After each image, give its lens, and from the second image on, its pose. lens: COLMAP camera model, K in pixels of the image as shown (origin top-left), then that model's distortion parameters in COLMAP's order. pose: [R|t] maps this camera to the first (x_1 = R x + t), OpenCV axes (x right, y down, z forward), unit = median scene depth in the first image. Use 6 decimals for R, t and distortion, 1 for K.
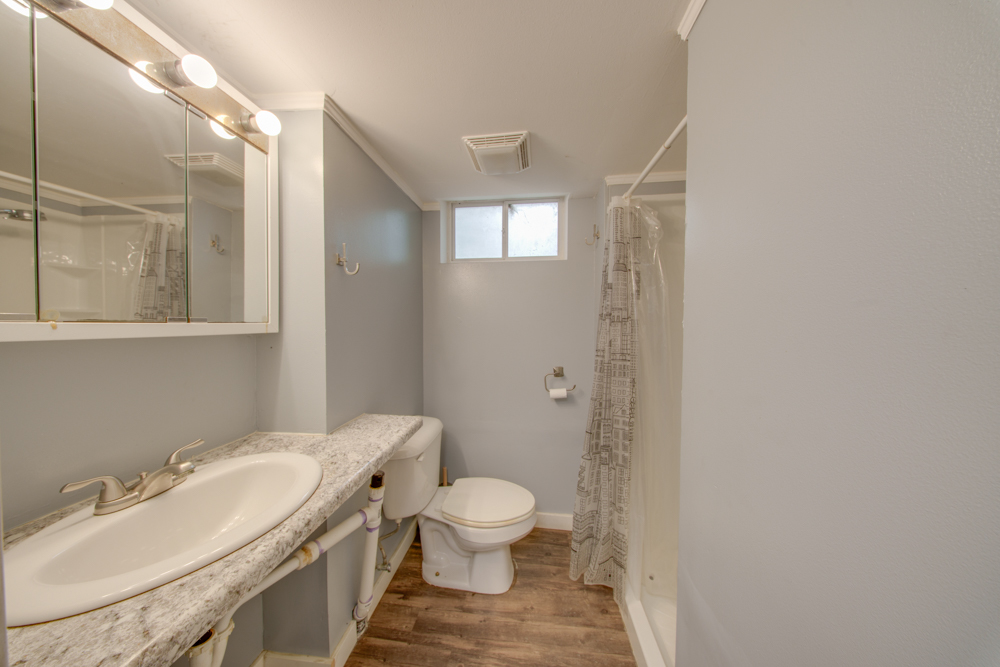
lens RADIAL K [[293.0, 0, 493.9], [0, 293.0, 330.8], [0, 0, 1]] dist [0.000066, -0.001177]
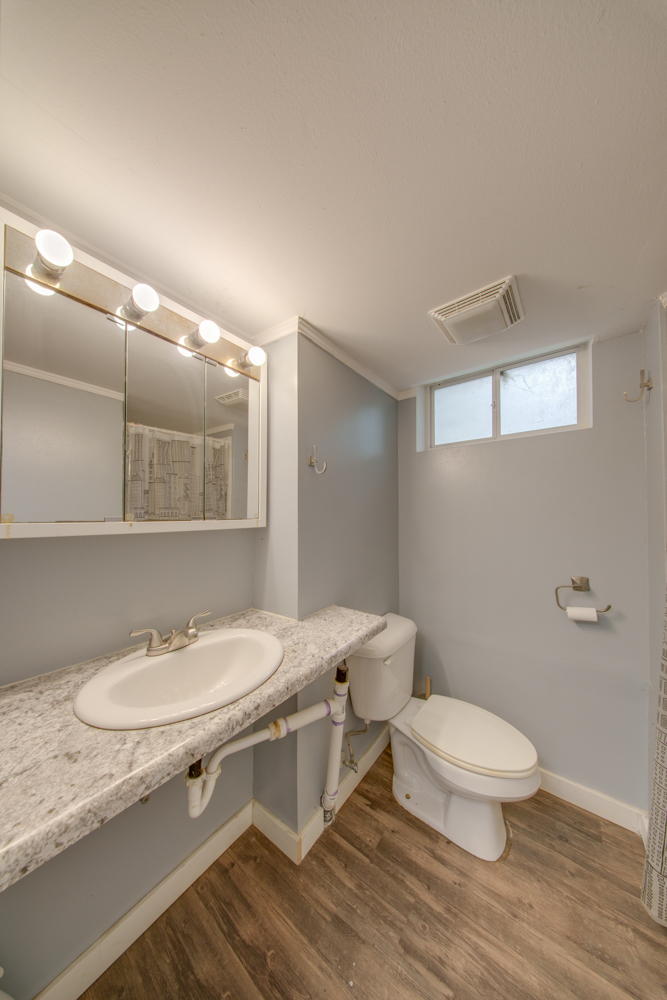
lens RADIAL K [[293.0, 0, 336.3], [0, 293.0, 509.8], [0, 0, 1]] dist [0.000066, -0.001177]
pose [[0.864395, -0.013958, -0.502619, 0.098769], [-0.002957, 0.999456, -0.032841, -0.023390], [0.502804, 0.029874, 0.863884, 0.104221]]
